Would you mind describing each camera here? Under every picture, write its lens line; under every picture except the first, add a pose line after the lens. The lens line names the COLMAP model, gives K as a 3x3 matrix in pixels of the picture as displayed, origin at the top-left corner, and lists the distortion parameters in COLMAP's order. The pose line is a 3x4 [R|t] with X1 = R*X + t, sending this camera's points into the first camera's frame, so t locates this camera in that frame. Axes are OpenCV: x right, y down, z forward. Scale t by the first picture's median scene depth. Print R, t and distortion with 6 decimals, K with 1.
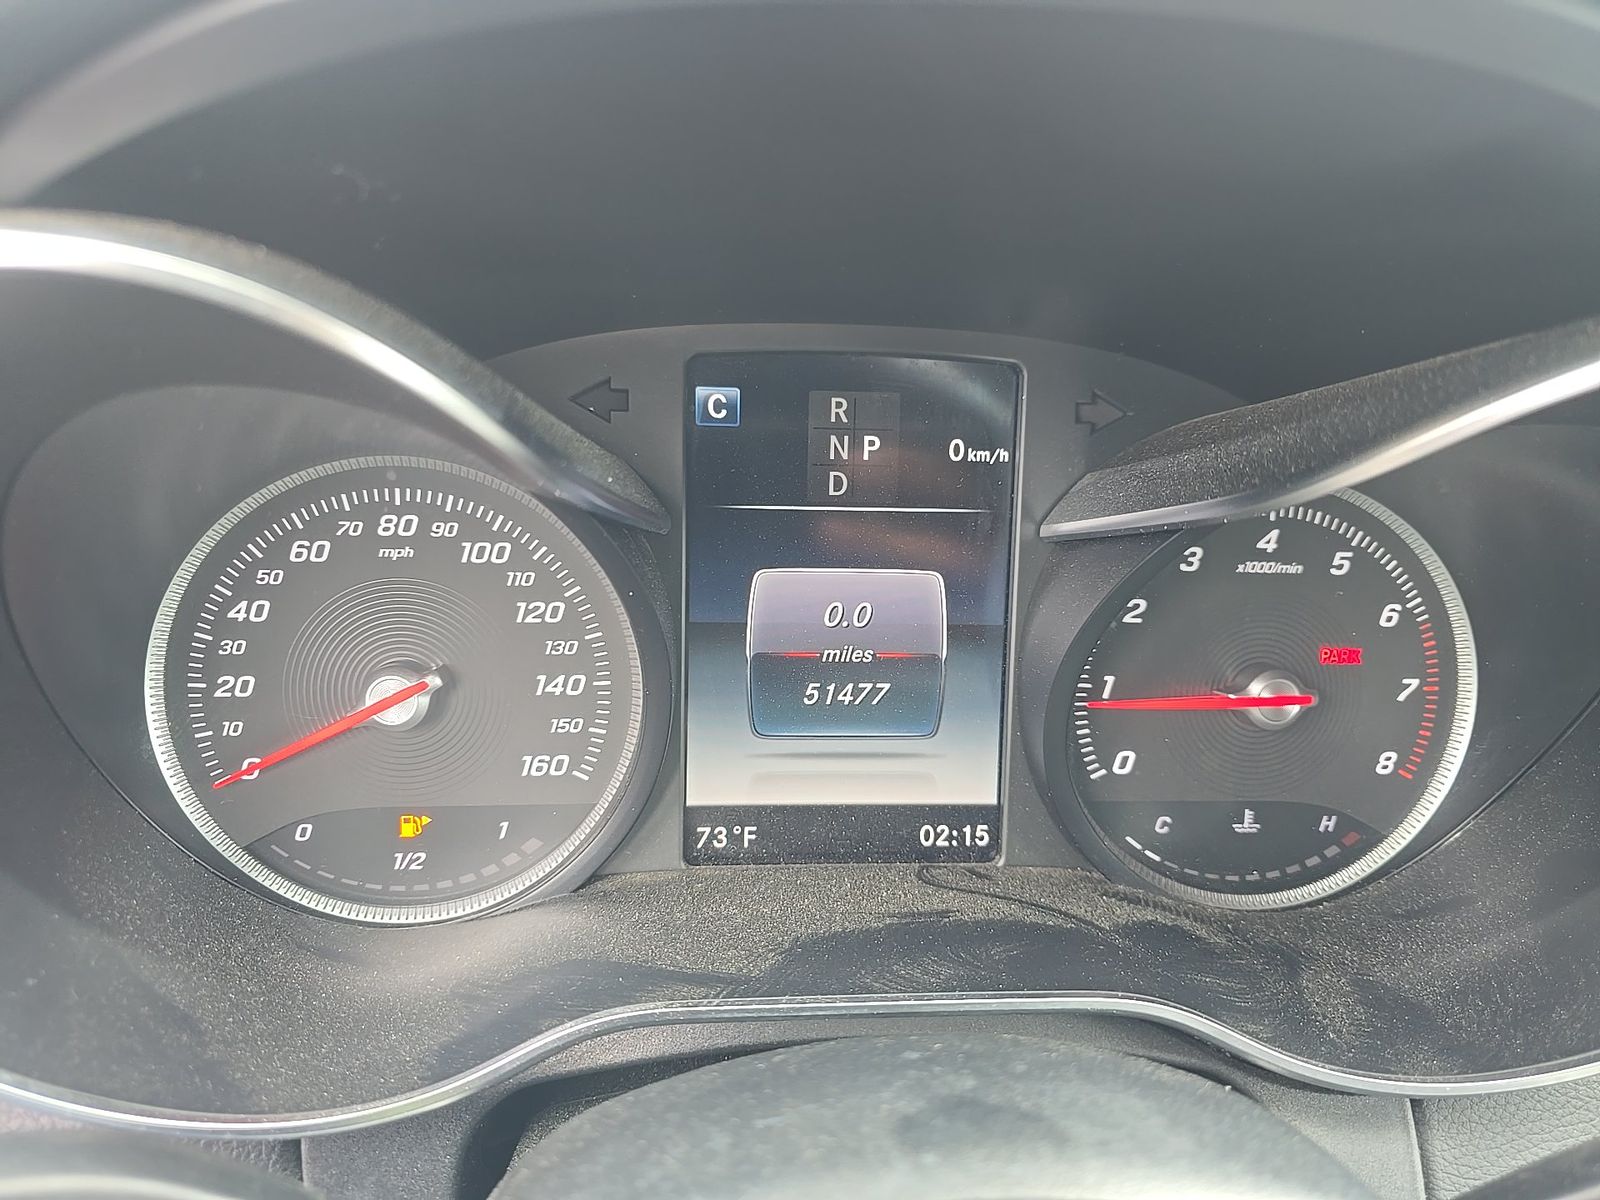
lens RADIAL K [[1091.0, 0, 791.0], [0, 1091.0, 600.9], [0, 0, 1]] dist [0.017492, -0.032188]
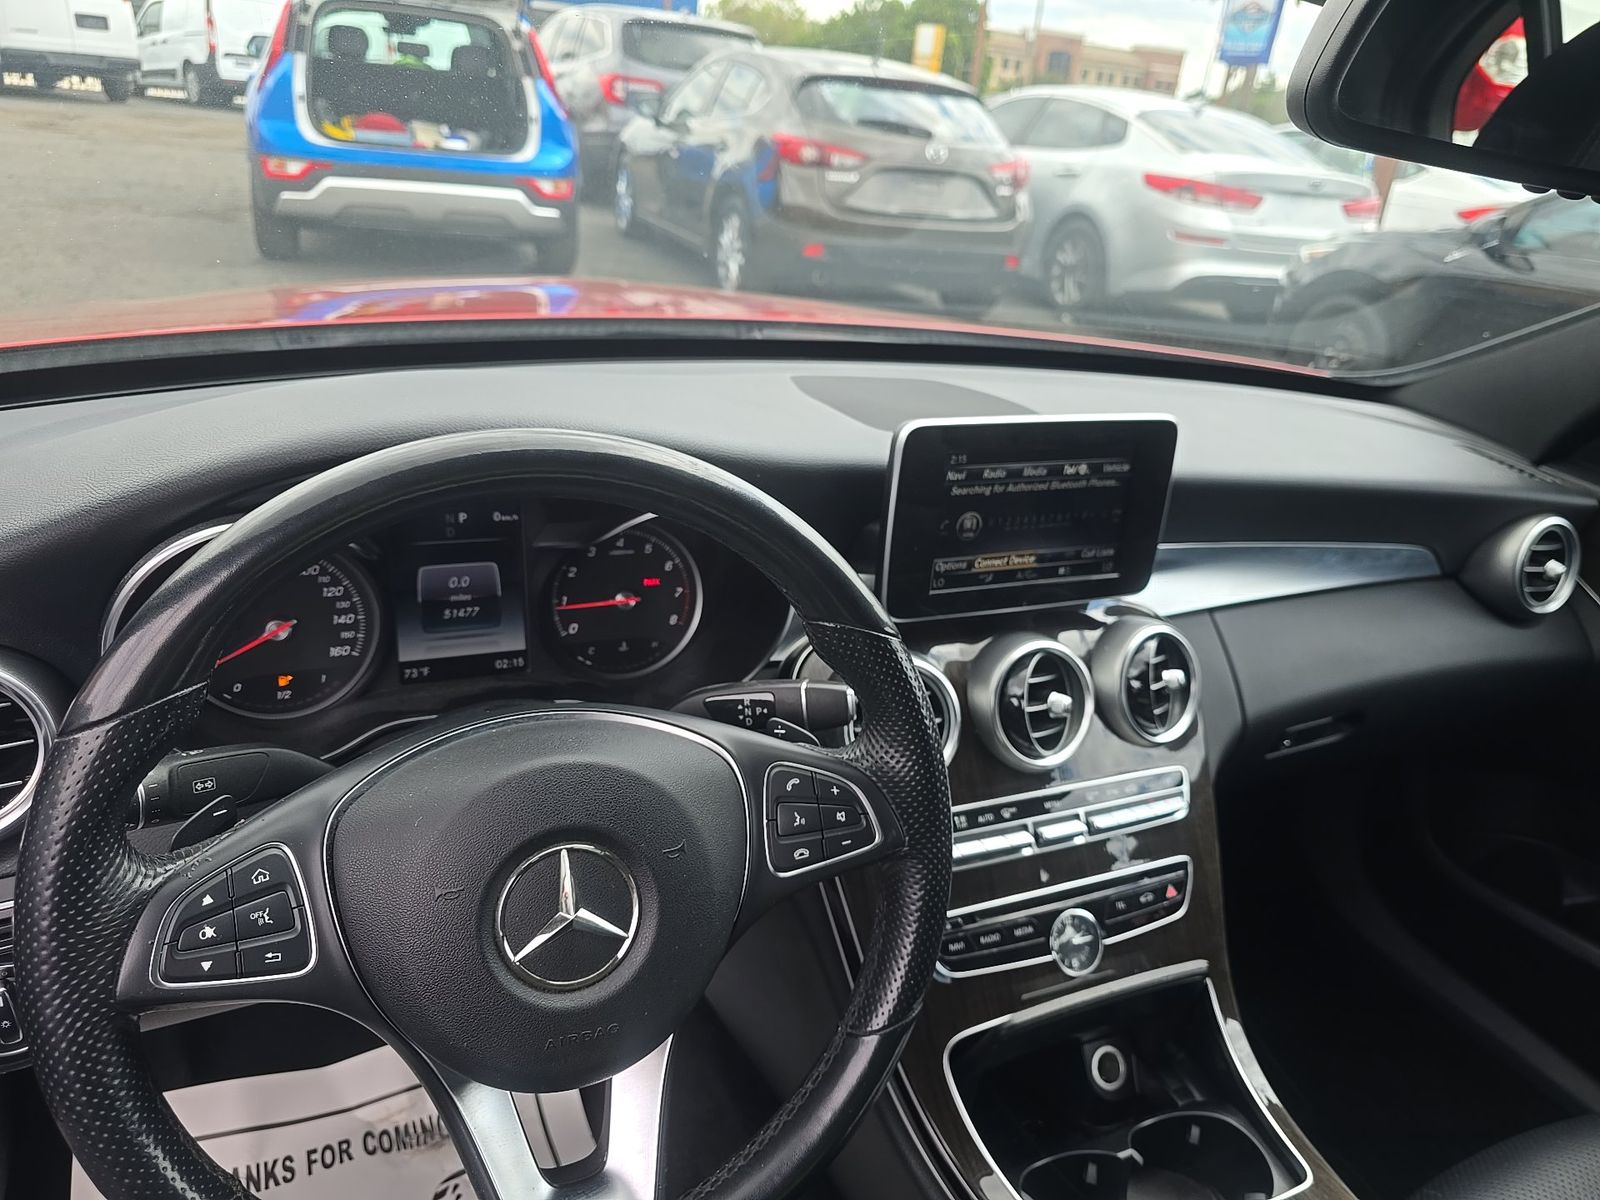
lens RADIAL K [[1091.0, 0, 804.0], [0, 1091.0, 591.8], [0, 0, 1]] dist [0.017492, -0.032188]
pose [[0.939276, -0.084184, 0.332678, -0.045018], [0.061820, 0.995092, 0.077268, -0.116230], [-0.337550, -0.052010, 0.939870, -1.745392]]
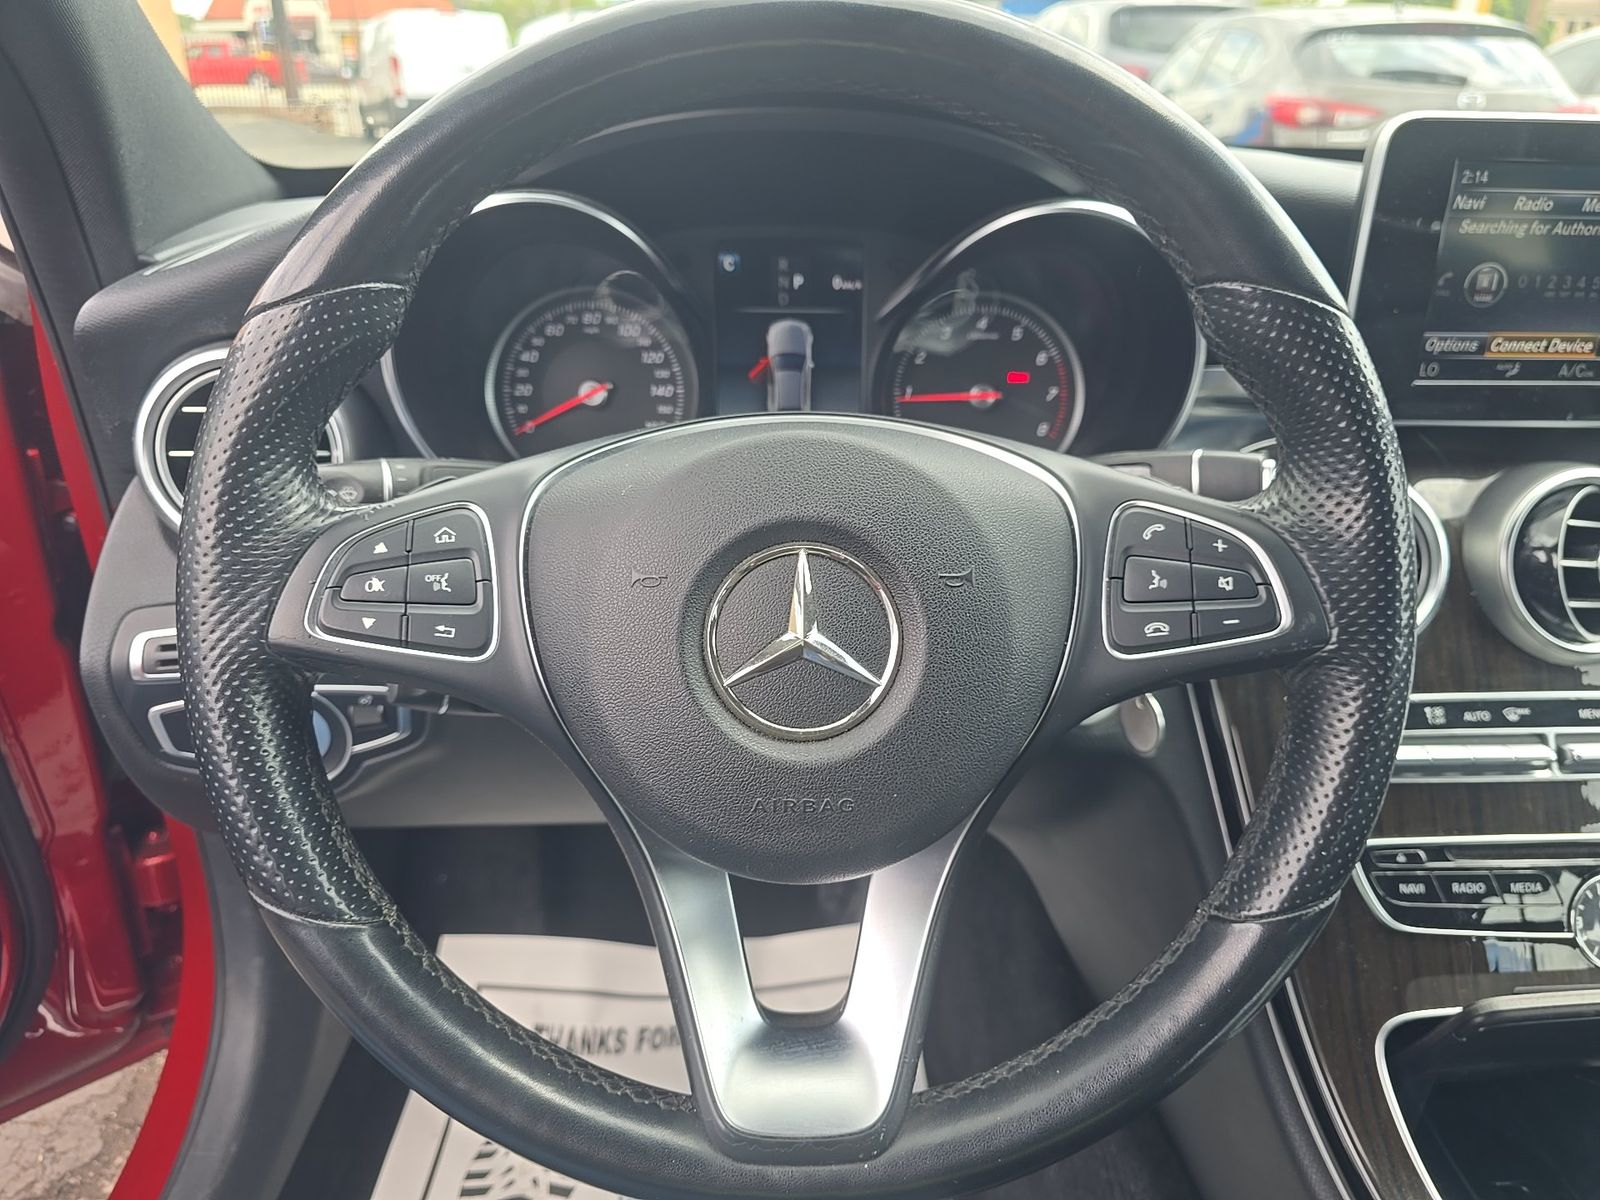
lens RADIAL K [[1091.0, 0, 810.8], [0, 1091.0, 613.7], [0, 0, 1]] dist [0.017492, -0.032188]
pose [[0.998398, -0.002679, -0.056517, 0.222689], [0.005806, 0.998456, 0.055249, 0.412776], [0.056281, -0.055489, 0.996872, -1.258784]]
